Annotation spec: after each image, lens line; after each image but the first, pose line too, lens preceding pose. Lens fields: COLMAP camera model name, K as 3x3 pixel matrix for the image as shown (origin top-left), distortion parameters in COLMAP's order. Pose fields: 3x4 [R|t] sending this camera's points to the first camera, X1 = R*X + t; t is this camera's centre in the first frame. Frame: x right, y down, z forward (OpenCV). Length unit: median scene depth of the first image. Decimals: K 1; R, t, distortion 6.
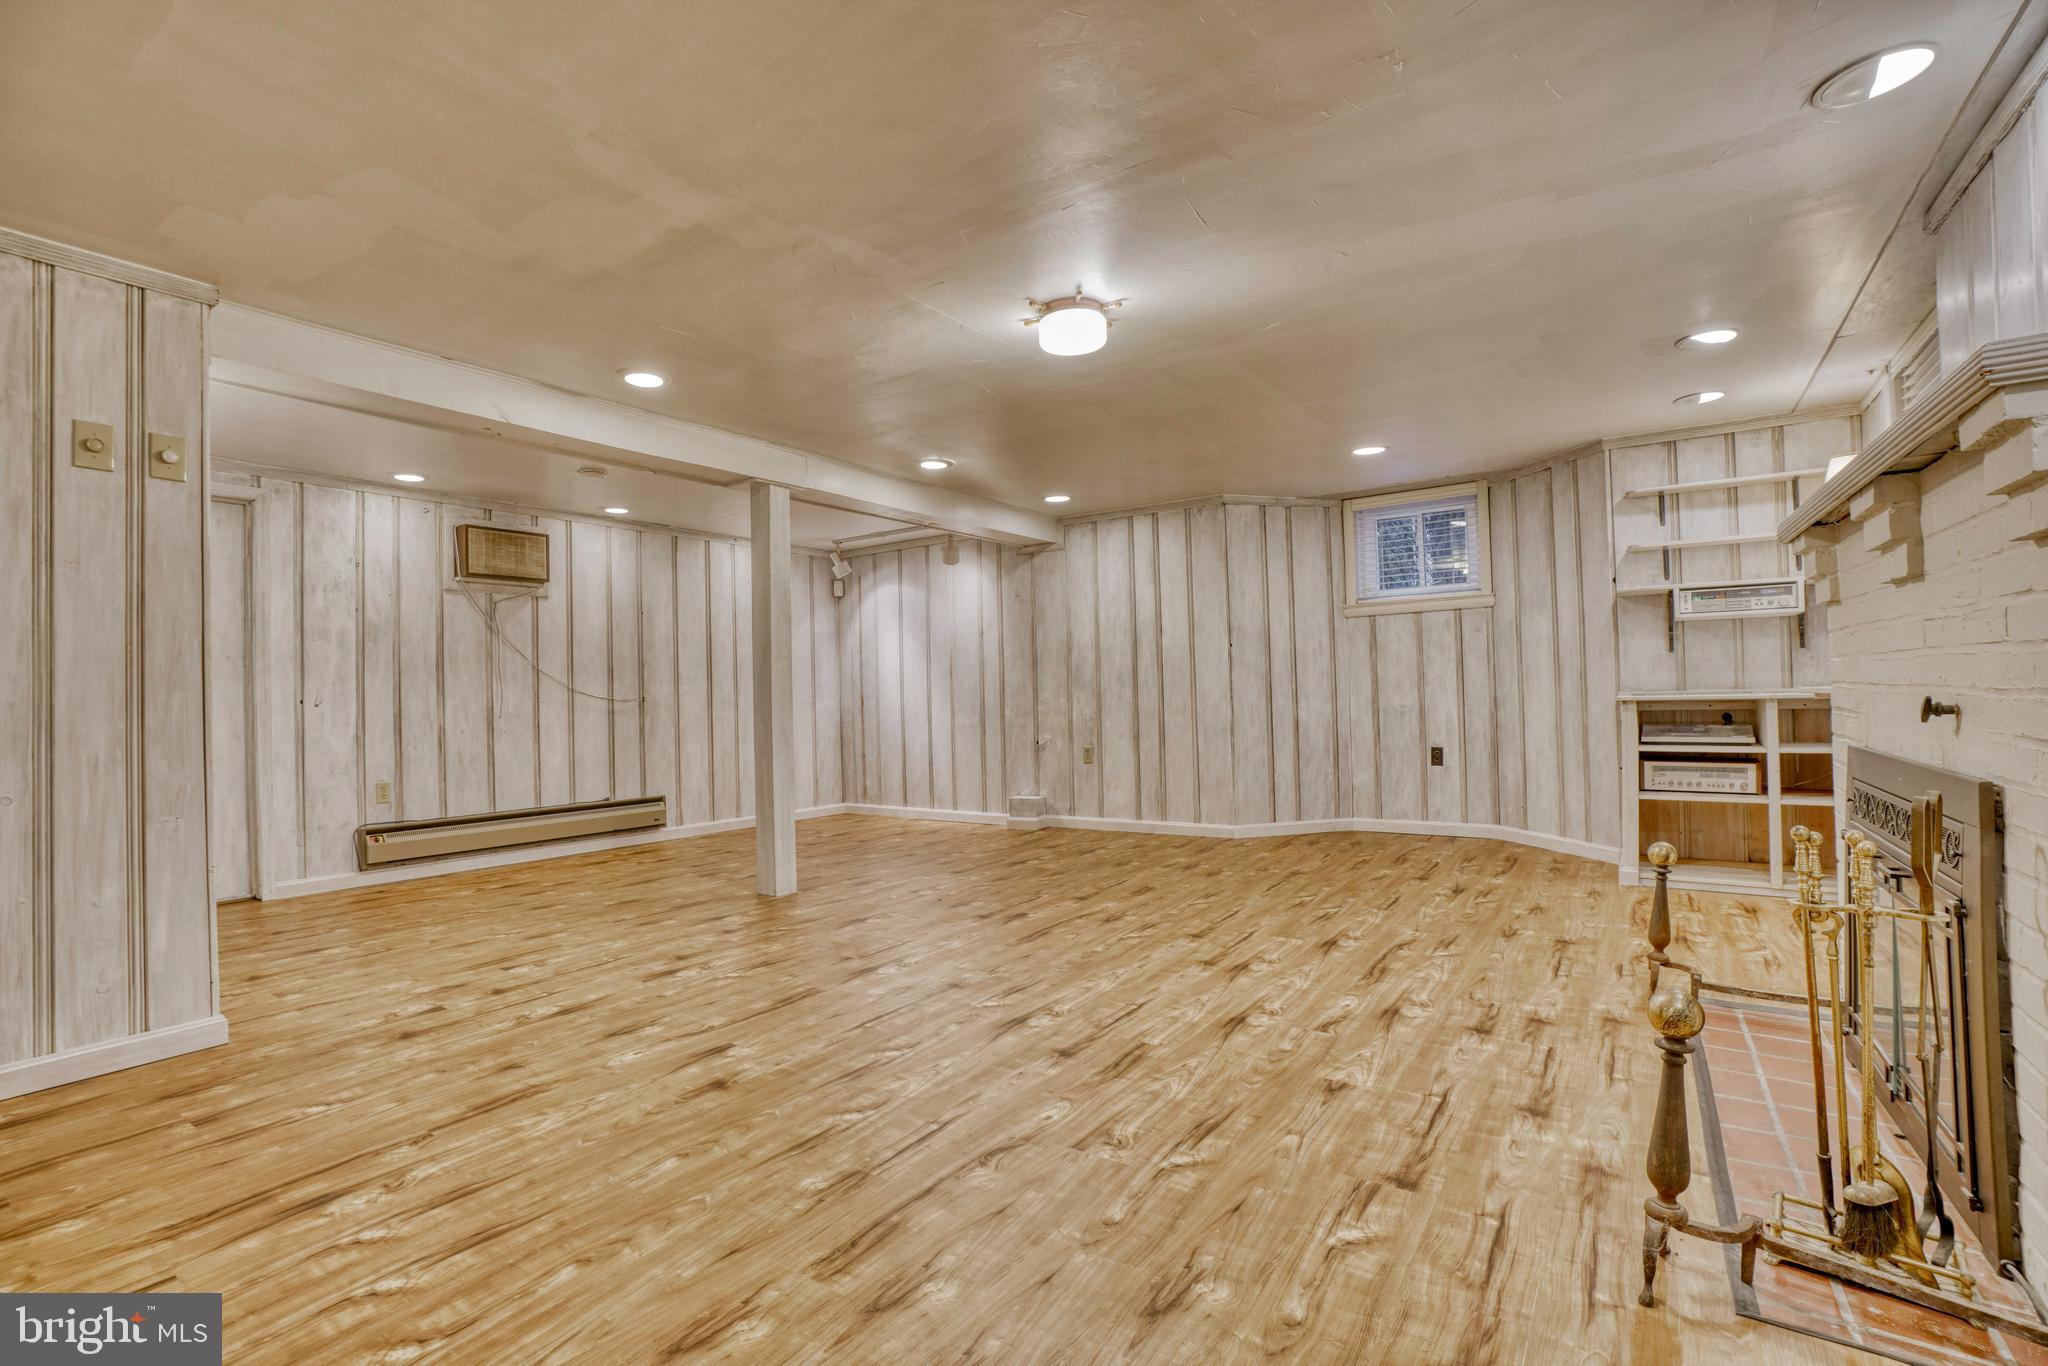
lens RADIAL K [[959.6, 0, 1014.4], [0, 959.6, 683.4], [0, 0, 1]] dist [-0.075204, 0.031858]
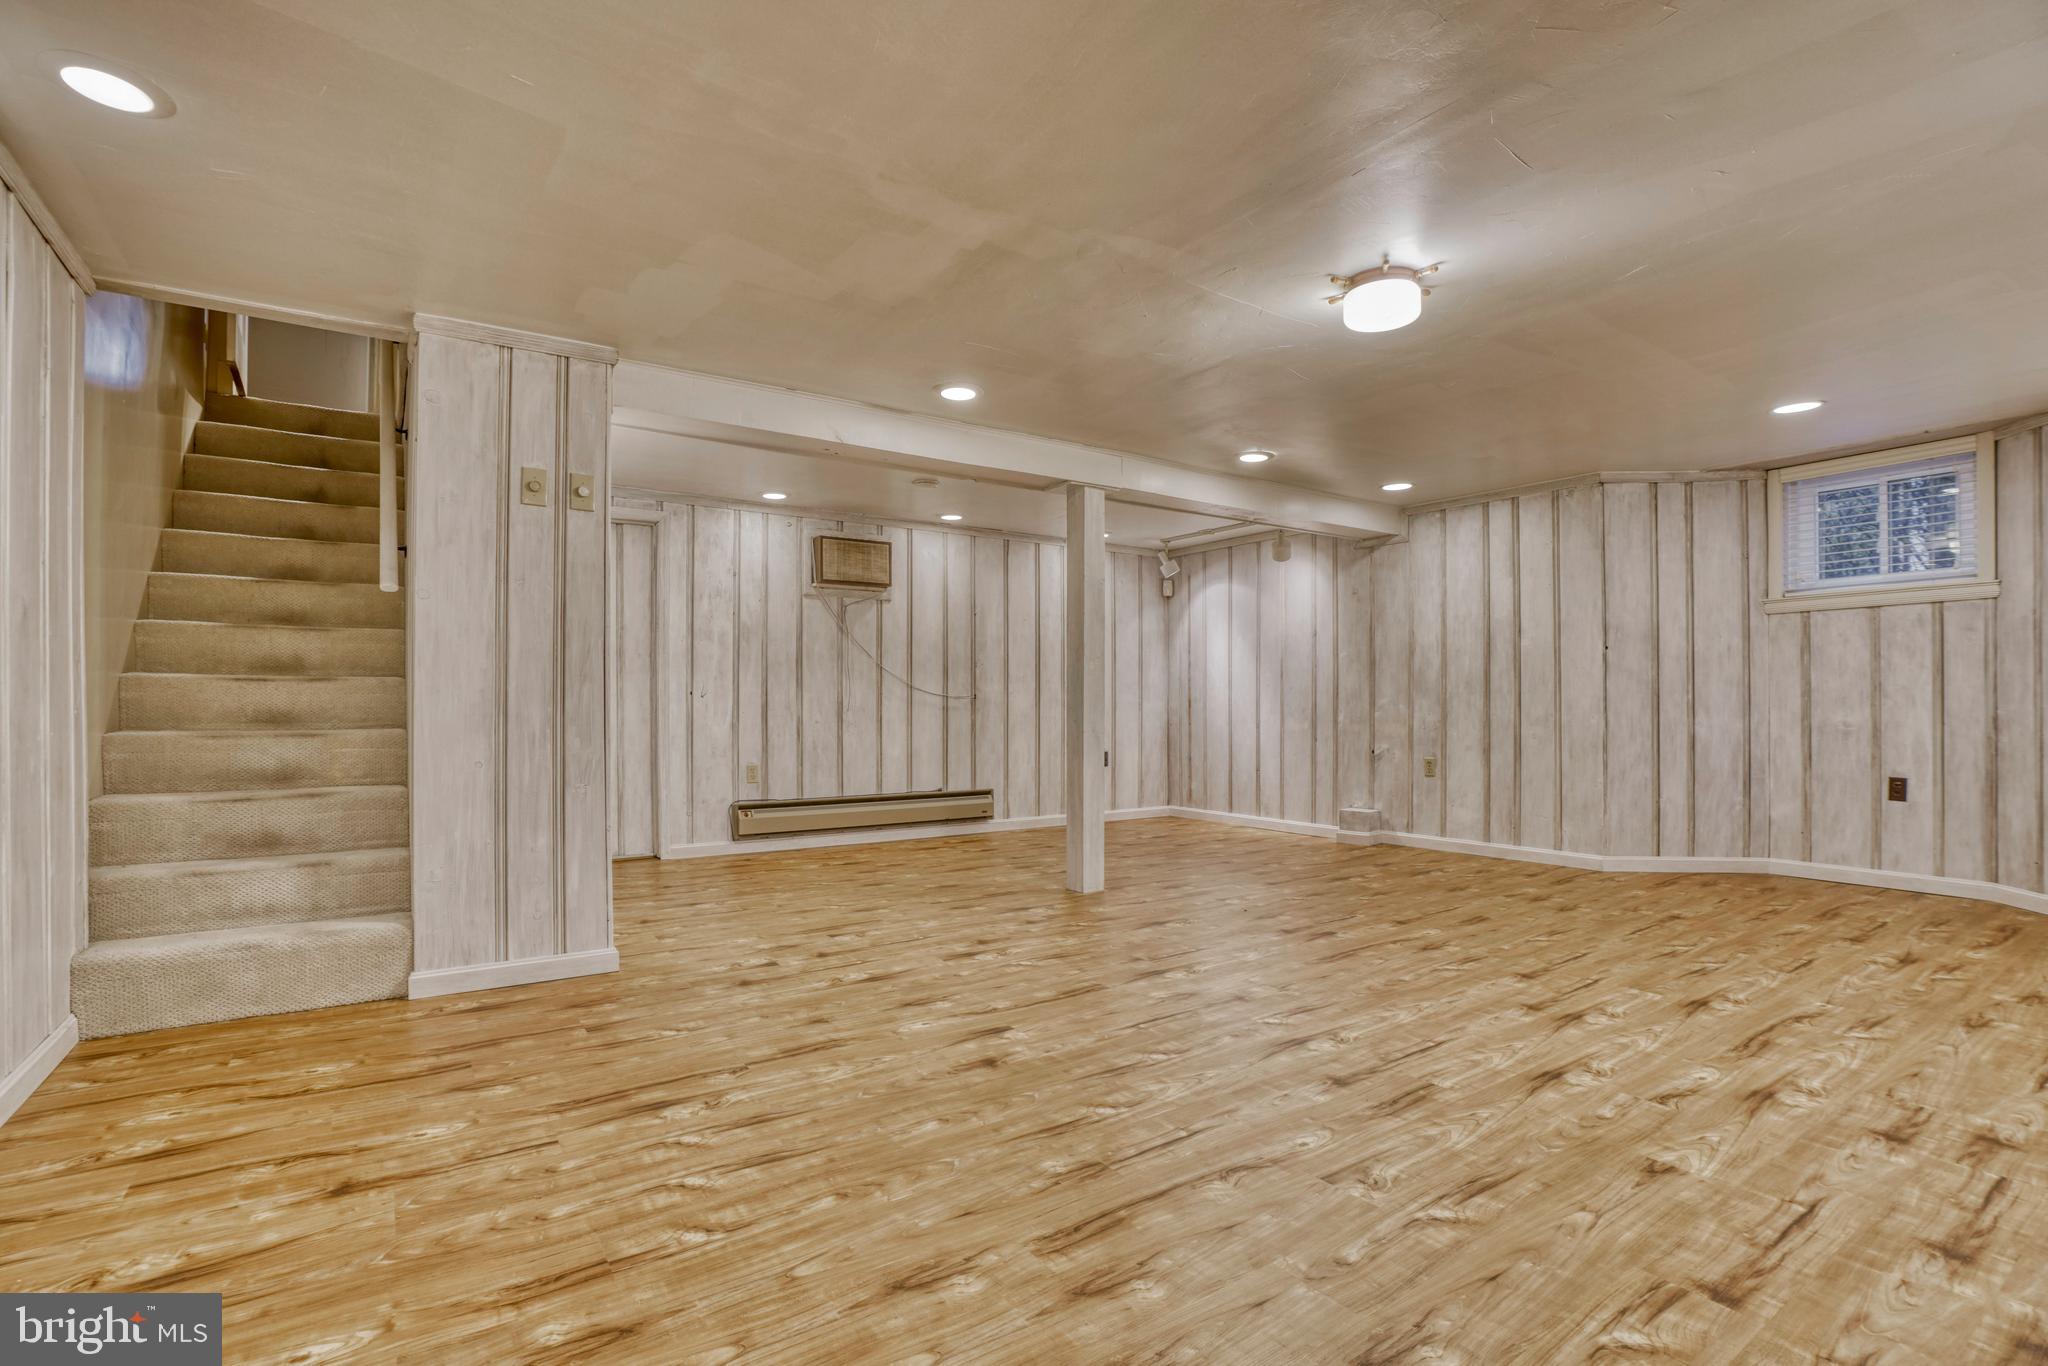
lens RADIAL K [[982.1, 0, 1003.7], [0, 982.1, 704.1], [0, 0, 1]] dist [-0.072265, 0.030527]
pose [[0.931469, 0.022812, -0.363105, 0.051421], [-0.015510, 0.999615, 0.023014, -0.000556], [0.363490, -0.015805, 0.931464, -0.002841]]
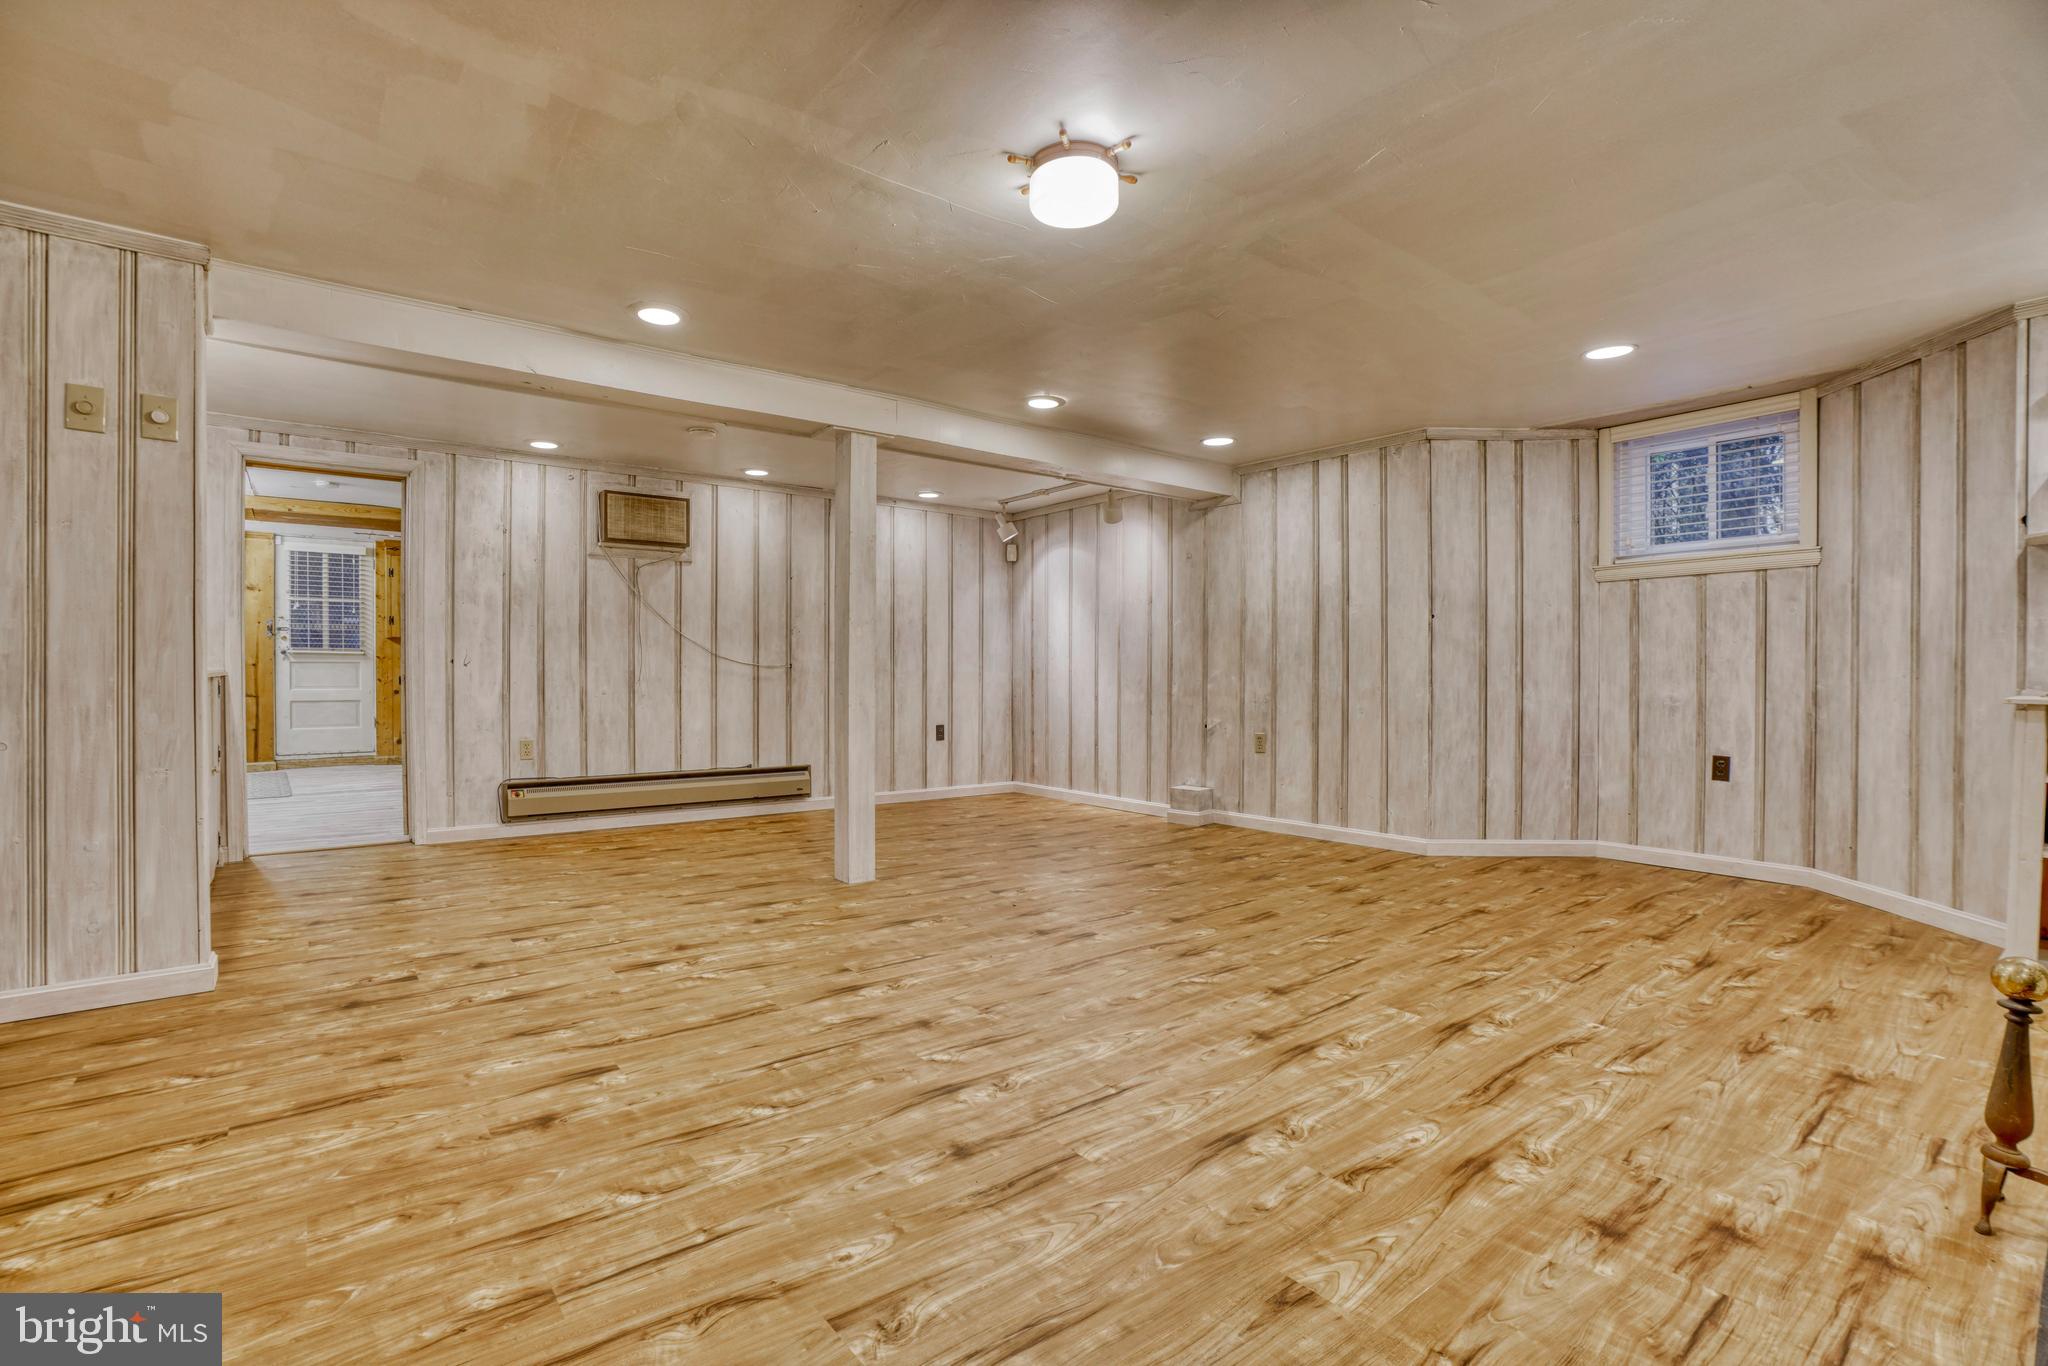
lens RADIAL K [[953.9, 0, 1009.2], [0, 953.9, 686.7], [0, 0, 1]] dist [-0.074851, 0.030715]
pose [[0.951845, 0.030162, -0.305091, 0.190308], [-0.020526, 0.999185, 0.034743, -0.001053], [0.305891, -0.026808, 0.951689, 0.201173]]
